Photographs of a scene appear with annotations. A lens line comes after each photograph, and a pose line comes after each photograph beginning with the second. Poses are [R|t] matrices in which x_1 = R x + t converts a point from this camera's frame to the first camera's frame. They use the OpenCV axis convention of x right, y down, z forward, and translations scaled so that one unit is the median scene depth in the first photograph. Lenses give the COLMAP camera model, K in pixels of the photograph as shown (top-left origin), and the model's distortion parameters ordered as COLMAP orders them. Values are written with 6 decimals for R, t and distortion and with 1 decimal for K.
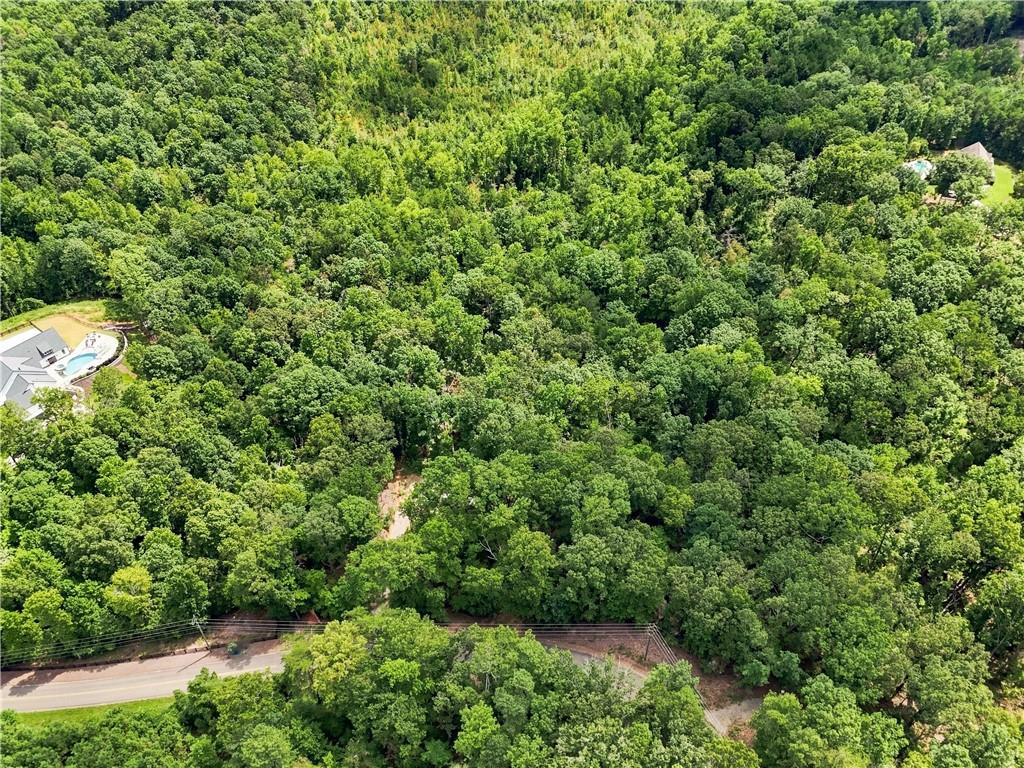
lens RADIAL K [[762.2, 0, 512.1], [0, 762.2, 396.7], [0, 0, 1]] dist [0.072621, -0.069305]
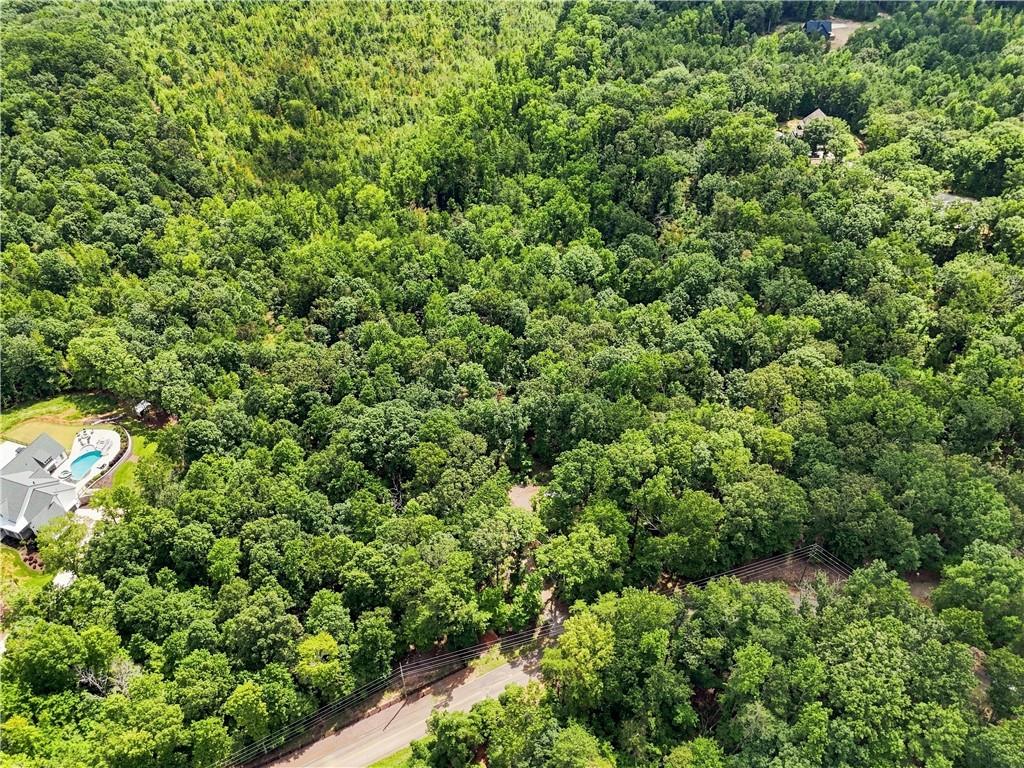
lens RADIAL K [[762.2, 0, 512.1], [0, 762.2, 396.7], [0, 0, 1]] dist [0.072621, -0.069305]
pose [[0.944029, -0.217190, 0.248269, -0.289847], [0.225845, 0.974141, -0.006567, -0.002336], [-0.240423, 0.062269, 0.968669, 0.009000]]
